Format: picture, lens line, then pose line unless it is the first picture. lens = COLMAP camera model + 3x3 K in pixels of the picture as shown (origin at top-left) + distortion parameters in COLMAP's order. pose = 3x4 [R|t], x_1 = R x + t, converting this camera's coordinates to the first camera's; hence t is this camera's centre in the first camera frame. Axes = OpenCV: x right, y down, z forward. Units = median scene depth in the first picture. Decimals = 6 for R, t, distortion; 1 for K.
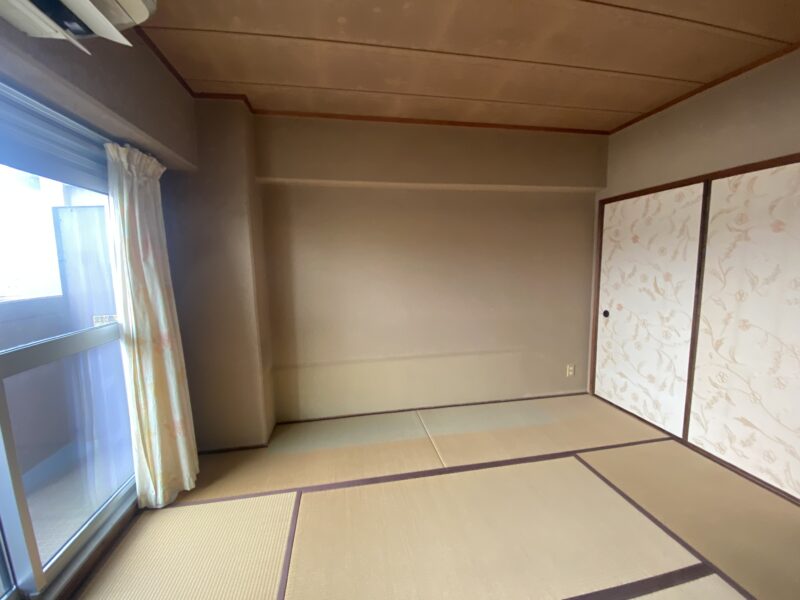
lens RADIAL K [[316.1, 0, 398.3], [0, 316.1, 299.4], [0, 0, 1]] dist [-0.009084, -0.001202]
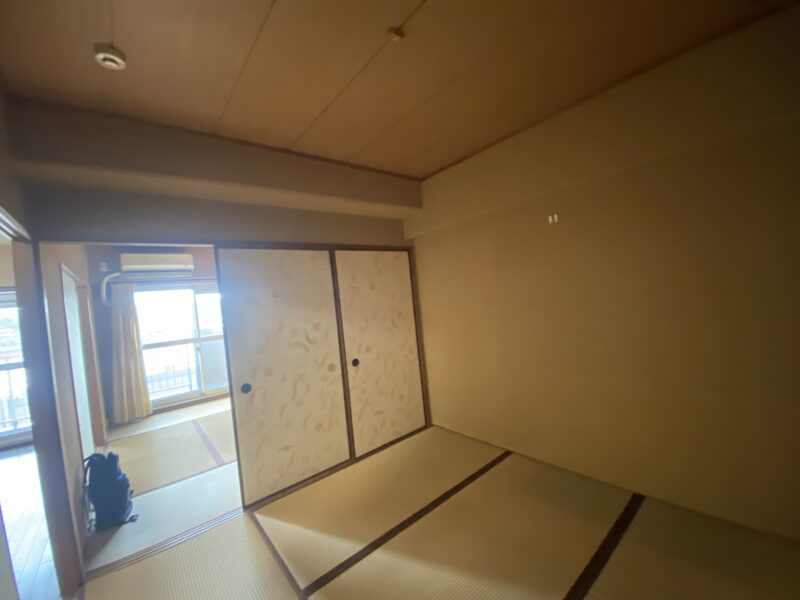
lens RADIAL K [[316.1, 0, 395.5], [0, 316.1, 299.8], [0, 0, 1]] dist [-0.009084, -0.001202]
pose [[-0.449275, 0.070442, 0.890612, -0.330258], [0.220033, 0.974904, 0.033888, -0.178299], [-0.865874, 0.211189, -0.453499, 1.573723]]
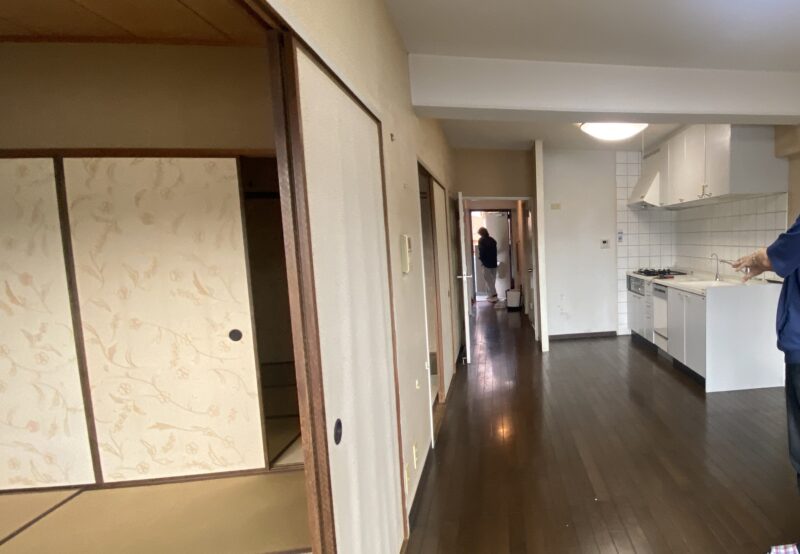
lens RADIAL K [[409.4, 0, 401.1], [0, 409.4, 275.5], [0, 0, 1]] dist [-0.017413, -0.004677]
pose [[0.041064, -0.063954, 0.997108, -0.025959], [0.142581, 0.988111, 0.057505, -0.014123], [-0.988931, 0.139808, 0.049695, 0.135013]]
